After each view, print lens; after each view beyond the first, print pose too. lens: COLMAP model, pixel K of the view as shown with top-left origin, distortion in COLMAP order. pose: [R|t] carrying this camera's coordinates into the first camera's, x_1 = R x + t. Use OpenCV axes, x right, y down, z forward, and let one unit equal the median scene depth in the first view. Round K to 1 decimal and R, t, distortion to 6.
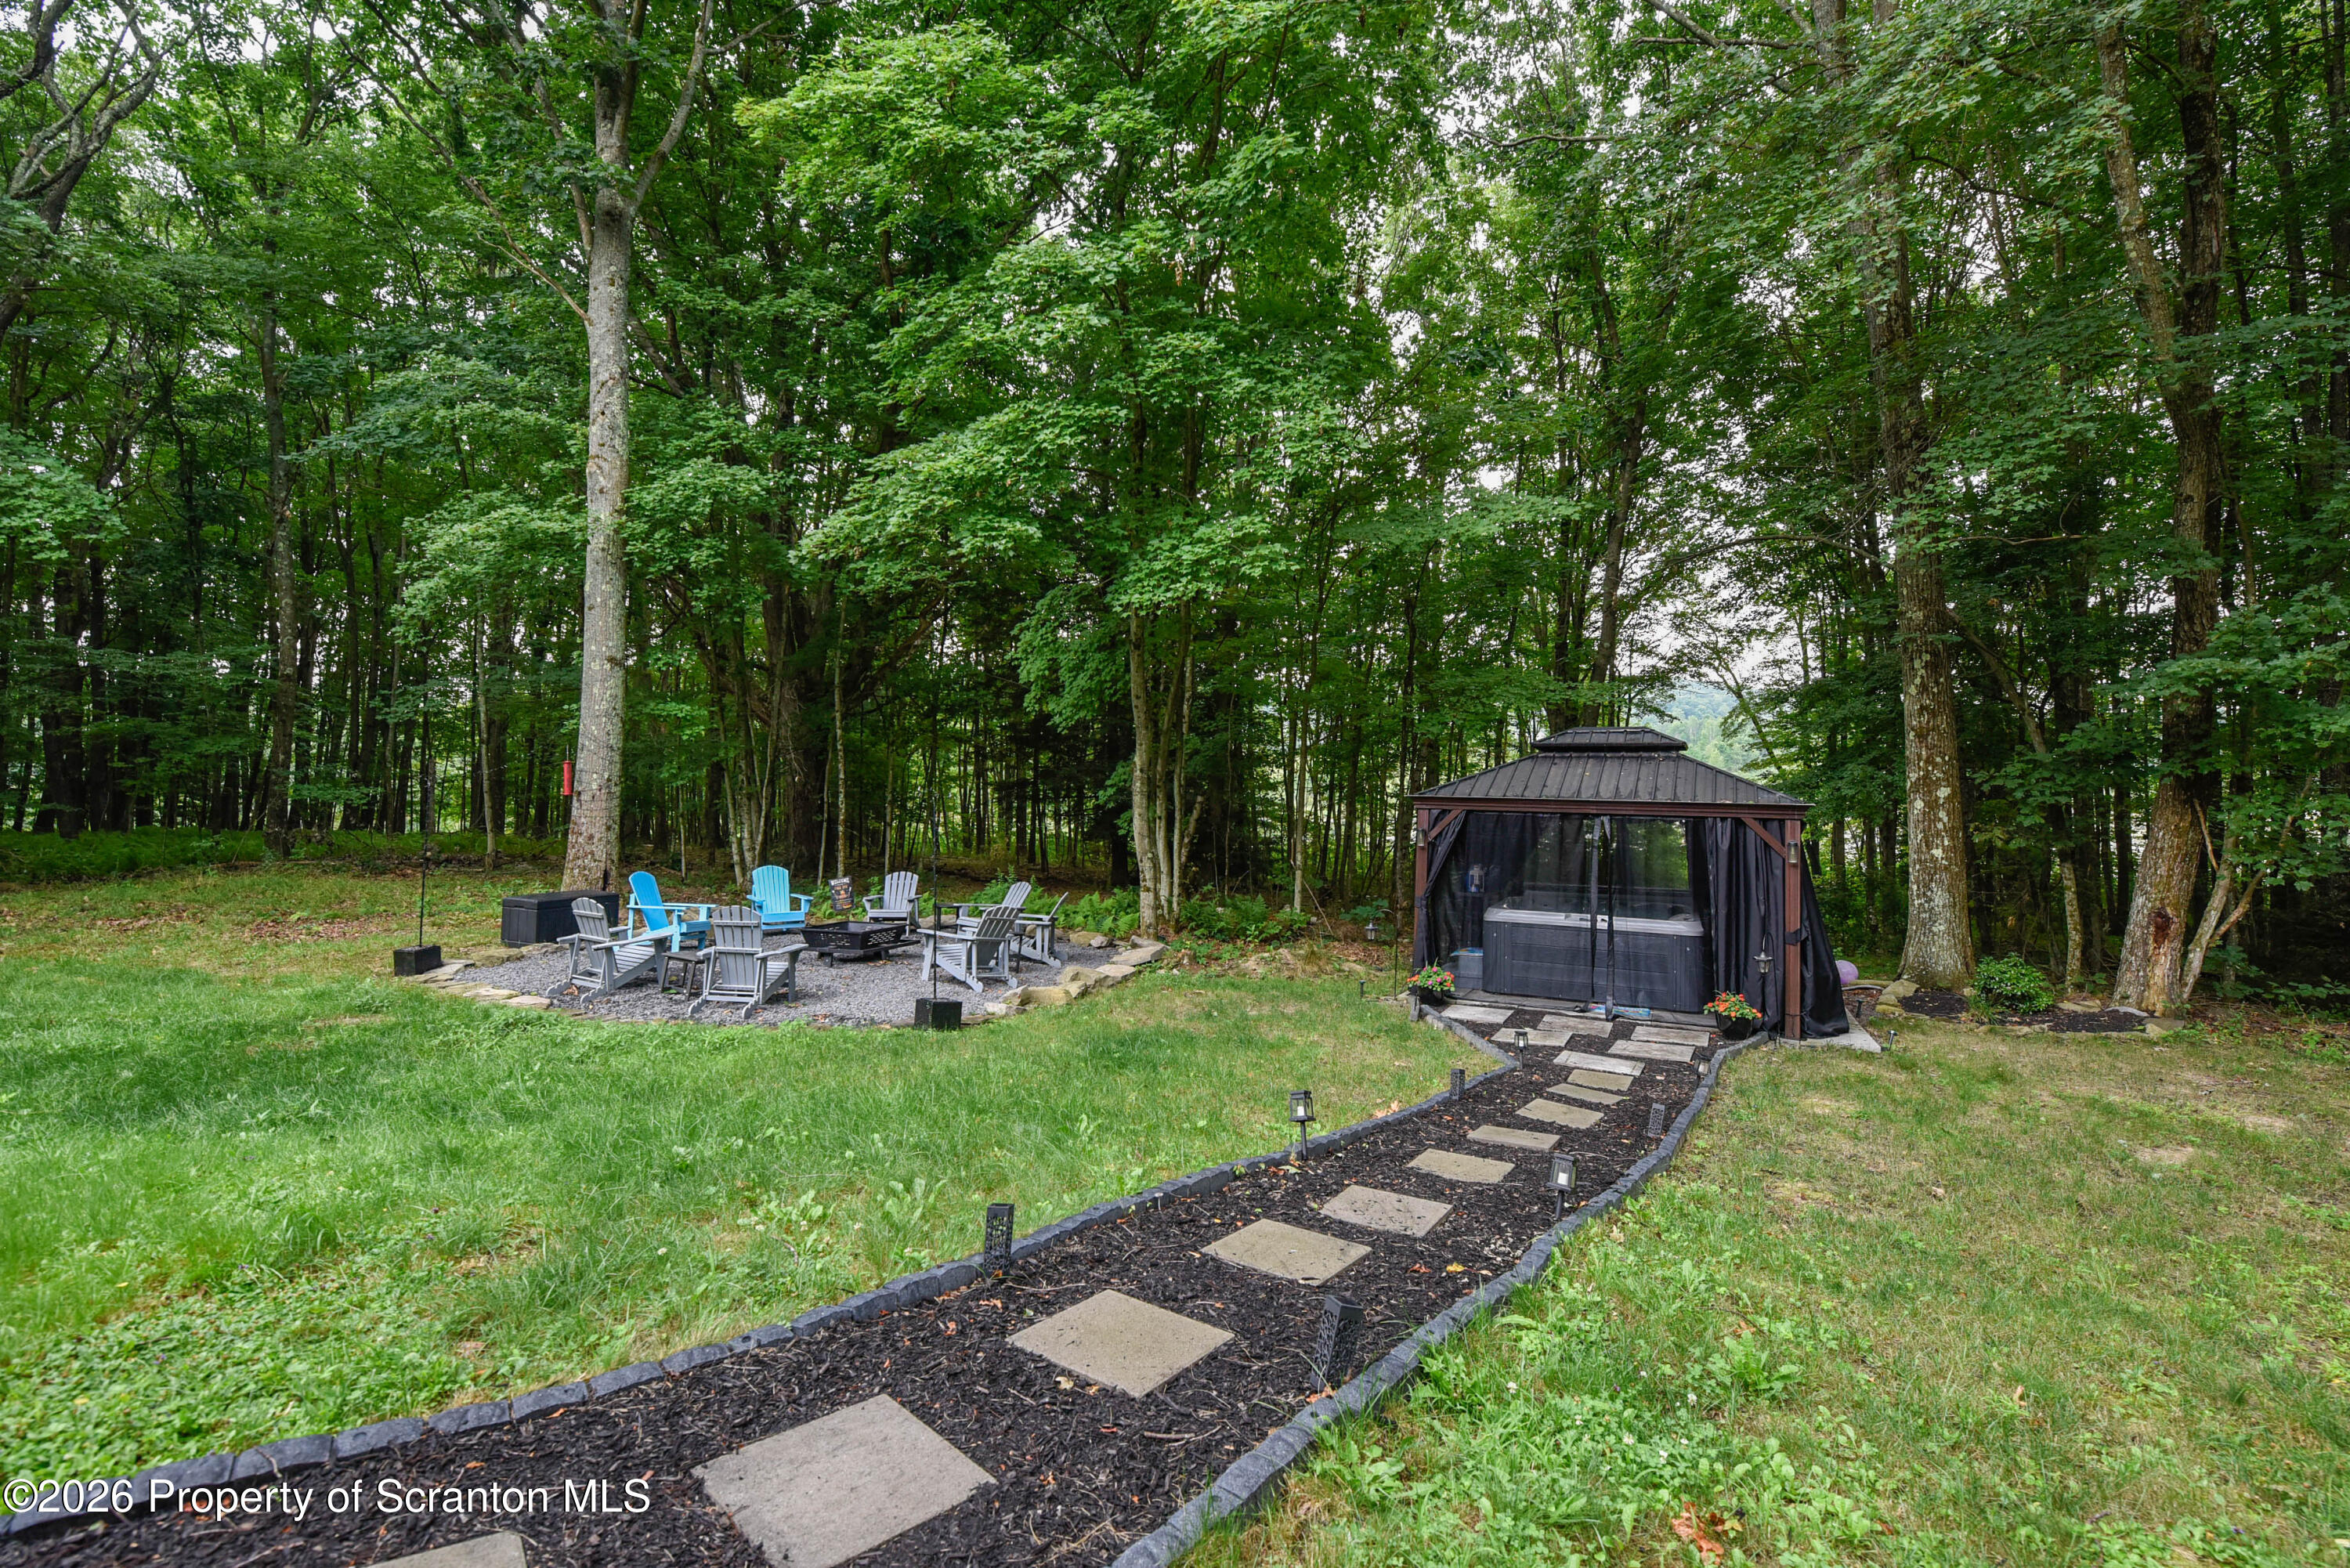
lens RADIAL K [[1037.0, 0, 1175.0], [0, 1037.0, 784.0], [0, 0, 1]] dist [-0.001007, -0.000094]
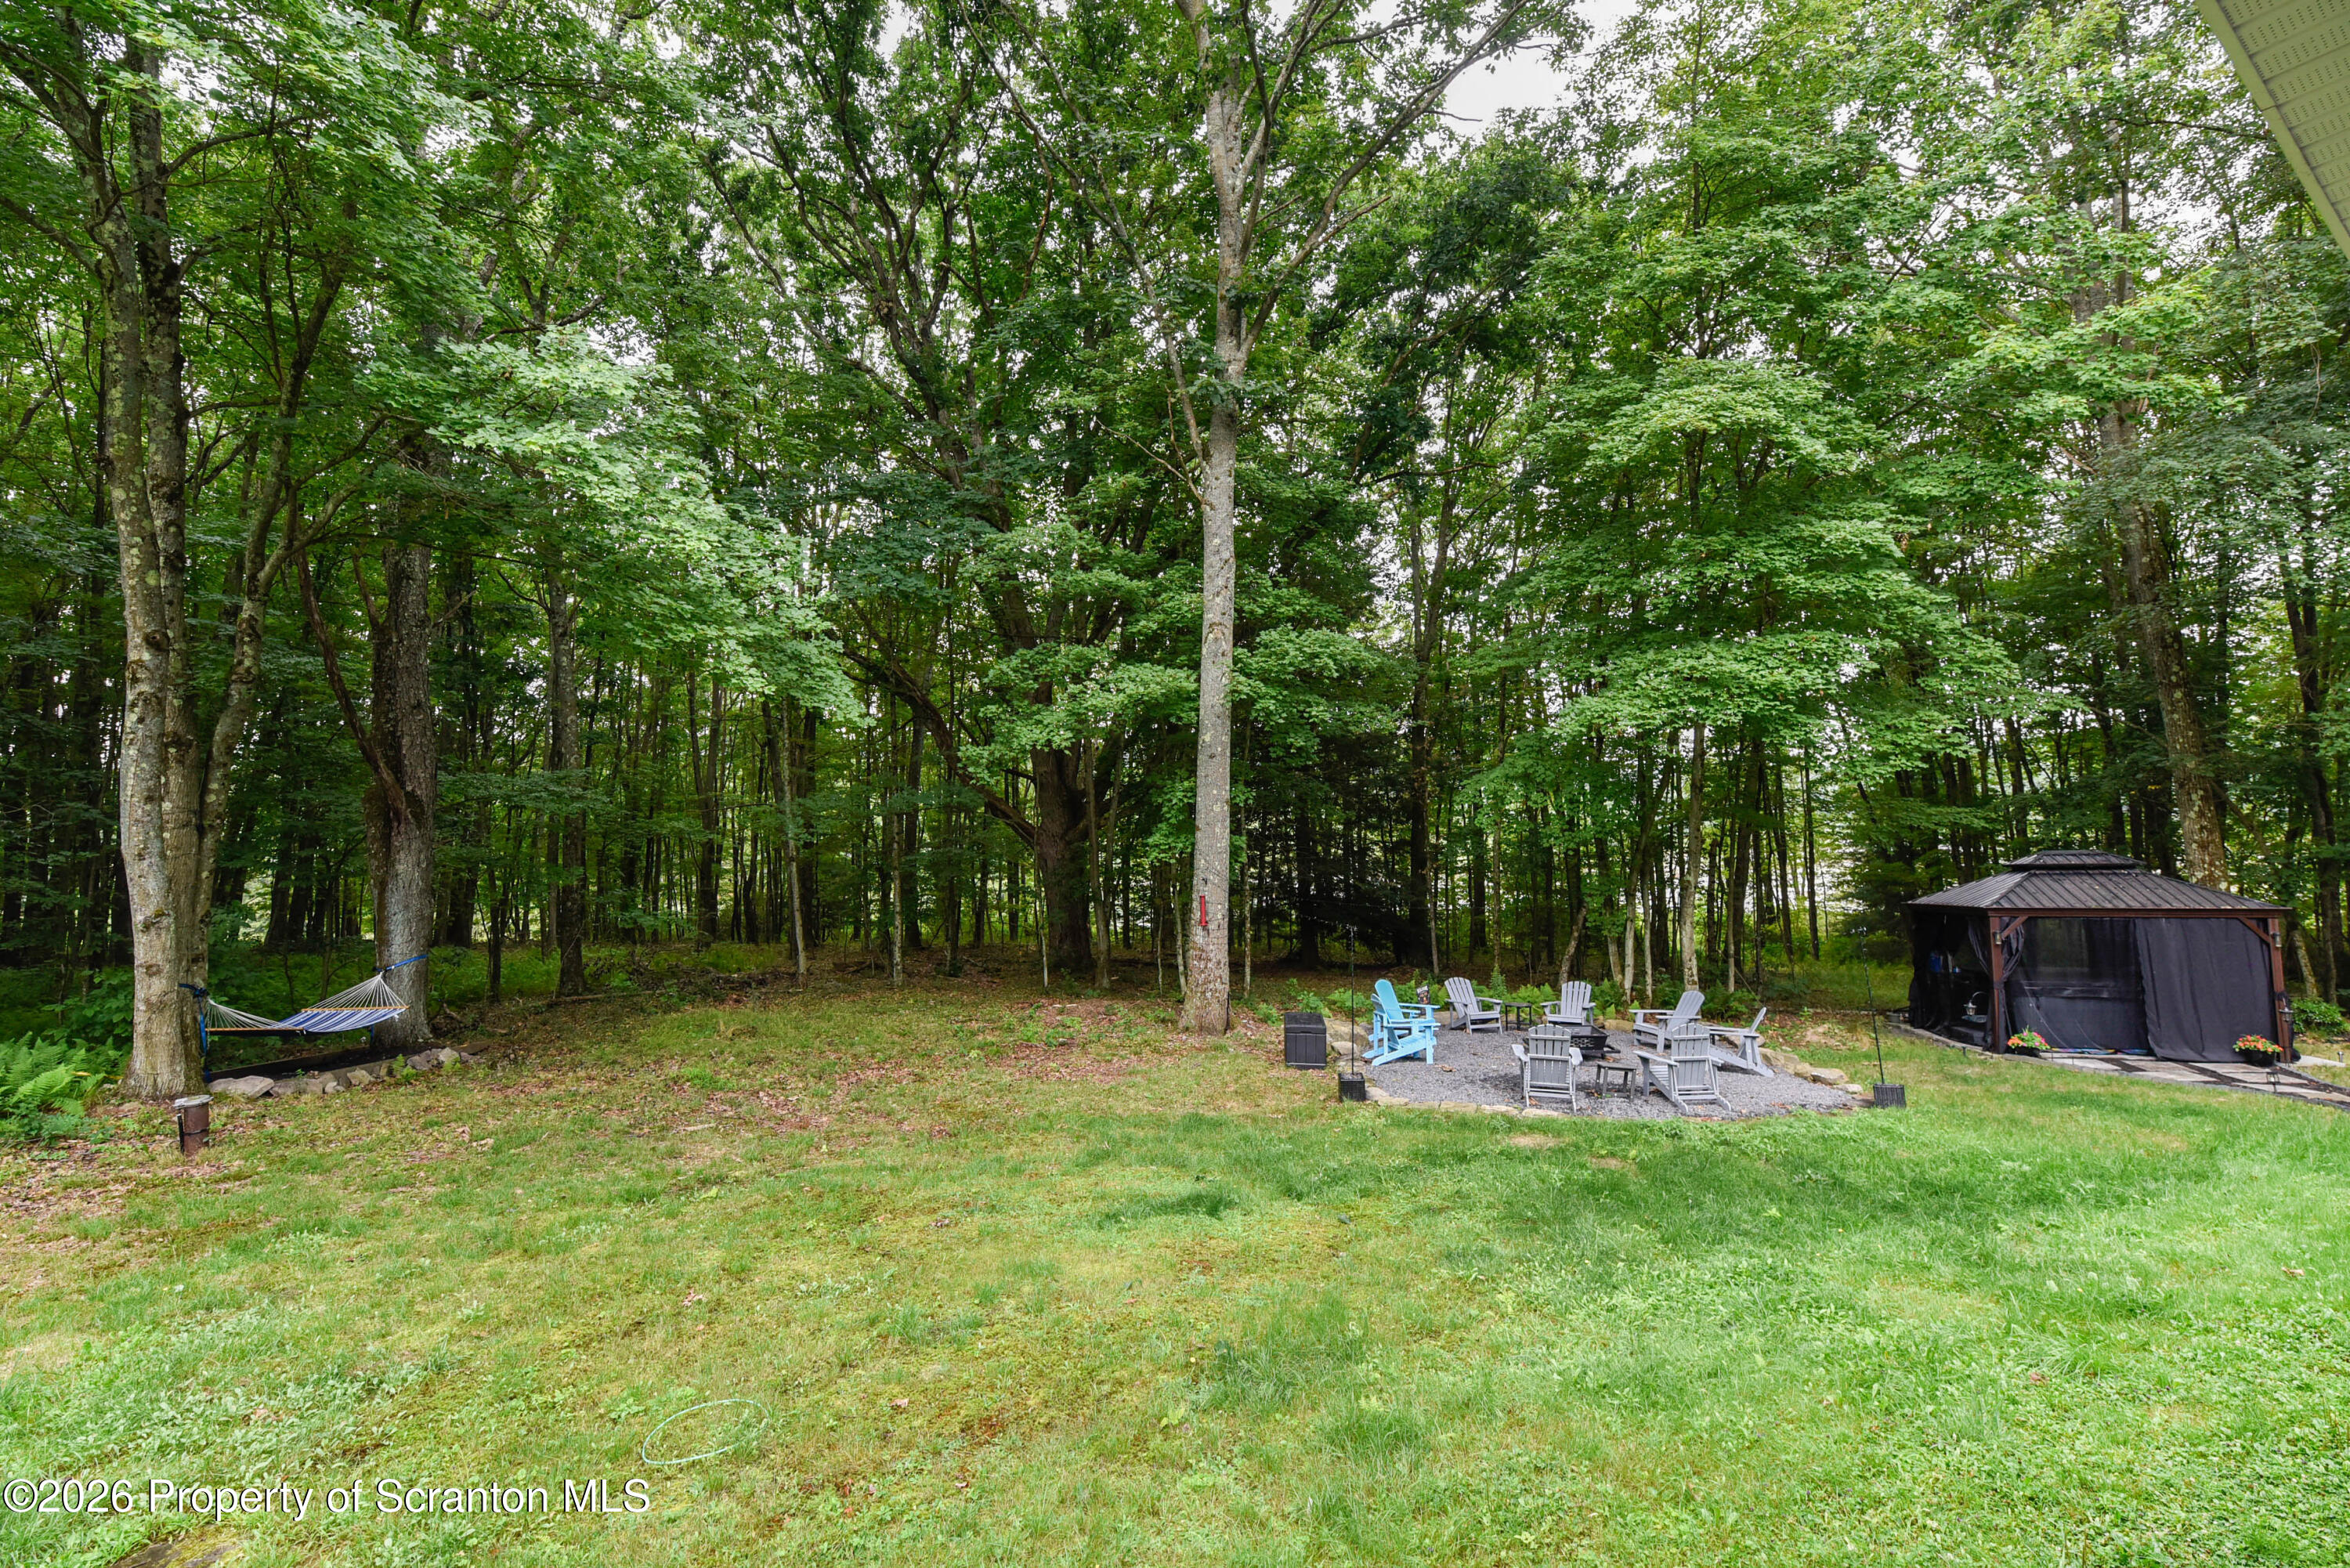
lens RADIAL K [[1037.0, 0, 1175.0], [0, 1037.0, 784.0], [0, 0, 1]] dist [-0.001007, -0.000094]
pose [[0.968525, -0.024932, 0.247664, -0.886999], [0.029071, 0.999492, -0.013070, -0.128224], [-0.247213, 0.019859, 0.968758, -0.080260]]
